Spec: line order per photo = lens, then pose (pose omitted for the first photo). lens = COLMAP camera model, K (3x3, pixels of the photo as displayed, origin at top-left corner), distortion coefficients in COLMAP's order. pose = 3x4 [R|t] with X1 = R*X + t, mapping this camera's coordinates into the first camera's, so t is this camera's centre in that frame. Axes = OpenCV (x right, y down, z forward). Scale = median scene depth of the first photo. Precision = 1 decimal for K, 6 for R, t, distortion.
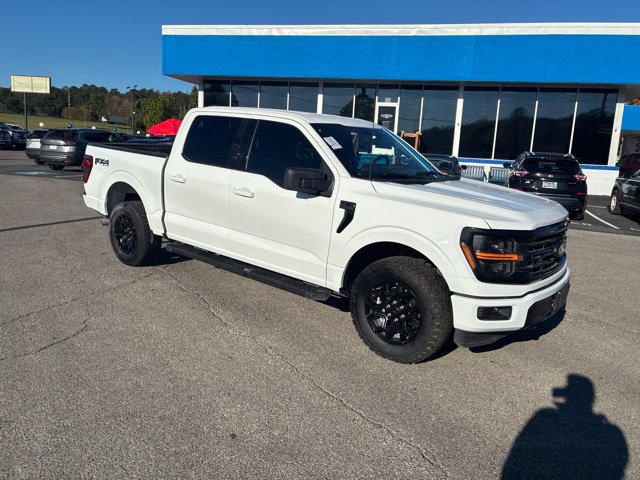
lens RADIAL K [[485.4, 0, 326.6], [0, 485.4, 231.5], [0, 0, 1]] dist [0.057138, -0.076409]
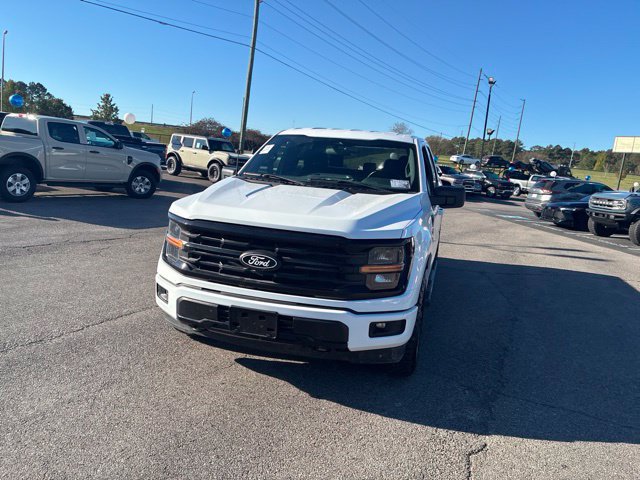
lens RADIAL K [[485.4, 0, 319.2], [0, 485.4, 243.9], [0, 0, 1]] dist [0.057138, -0.076409]
pose [[0.378511, 0.132080, -0.916124, 0.308029], [-0.226292, 0.972936, 0.046775, -0.012826], [0.897508, 0.189607, 0.398156, 0.188573]]
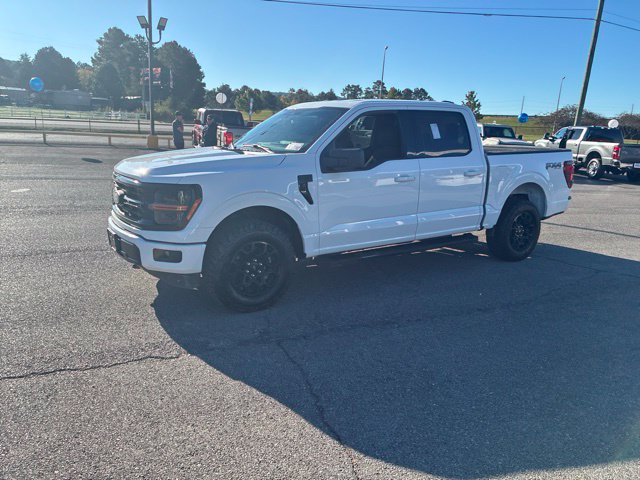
lens RADIAL K [[485.4, 0, 317.7], [0, 485.4, 232.5], [0, 0, 1]] dist [0.057138, -0.076409]
pose [[-0.331150, 0.124070, -0.935386, 0.347111], [-0.225718, 0.952120, 0.206200, -0.056578], [0.916183, 0.279417, -0.287290, 0.440133]]
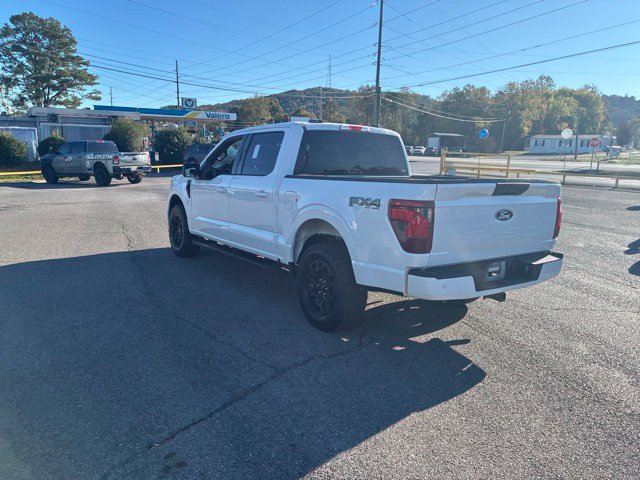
lens RADIAL K [[485.4, 0, 317.8], [0, 485.4, 235.1], [0, 0, 1]] dist [0.057138, -0.076409]
pose [[-0.950825, -0.136473, 0.278042, -0.151681], [-0.033325, 0.937559, 0.346227, -0.138914], [-0.307931, 0.319935, -0.896002, 0.720872]]
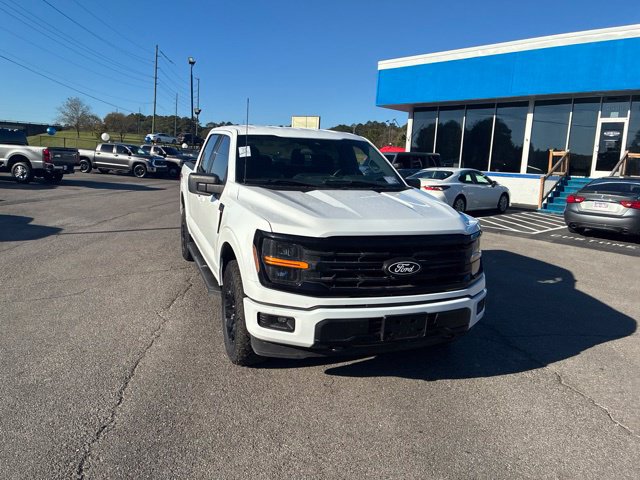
lens RADIAL K [[485.4, 0, 316.2], [0, 485.4, 233.3], [0, 0, 1]] dist [0.057138, -0.076409]
pose [[0.847880, 0.063103, -0.526419, 0.194966], [-0.091965, 0.995345, -0.028809, 0.003503], [0.522151, 0.072839, 0.849737, 0.049774]]
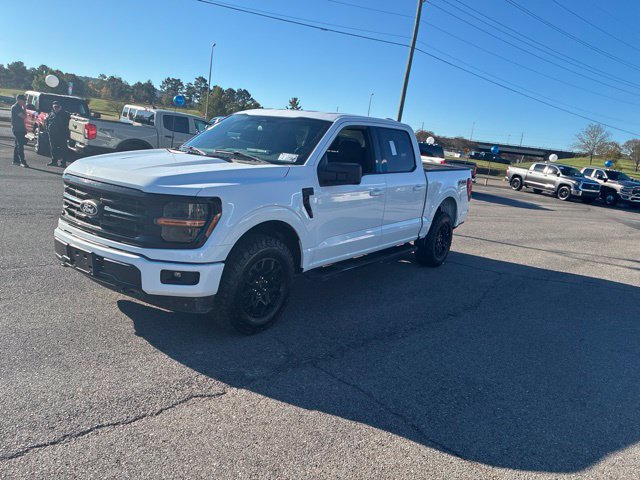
lens RADIAL K [[485.4, 0, 322.3], [0, 485.4, 235.6], [0, 0, 1]] dist [0.057138, -0.076409]
pose [[0.032758, 0.130728, -0.990877, 0.357243], [-0.282024, 0.952330, 0.116319, -0.037828], [0.958848, 0.275640, 0.068065, 0.341873]]
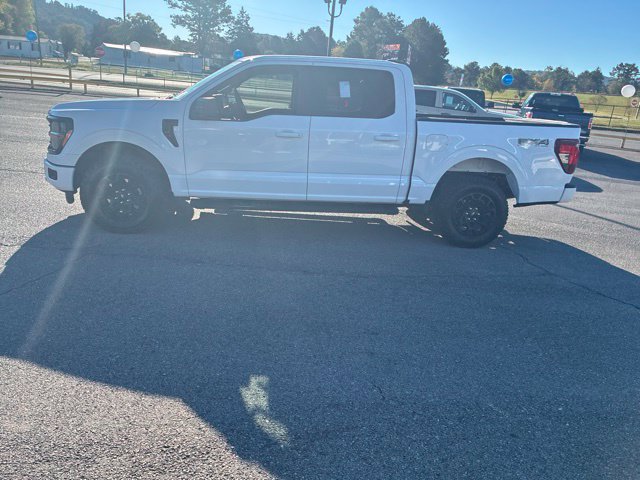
lens RADIAL K [[485.4, 0, 324.1], [0, 485.4, 232.2], [0, 0, 1]] dist [0.057138, -0.076409]
pose [[-0.718370, 0.074004, -0.691714, 0.235739], [-0.245076, 0.903657, 0.351200, -0.096544], [0.651062, 0.421814, -0.631023, 0.631246]]
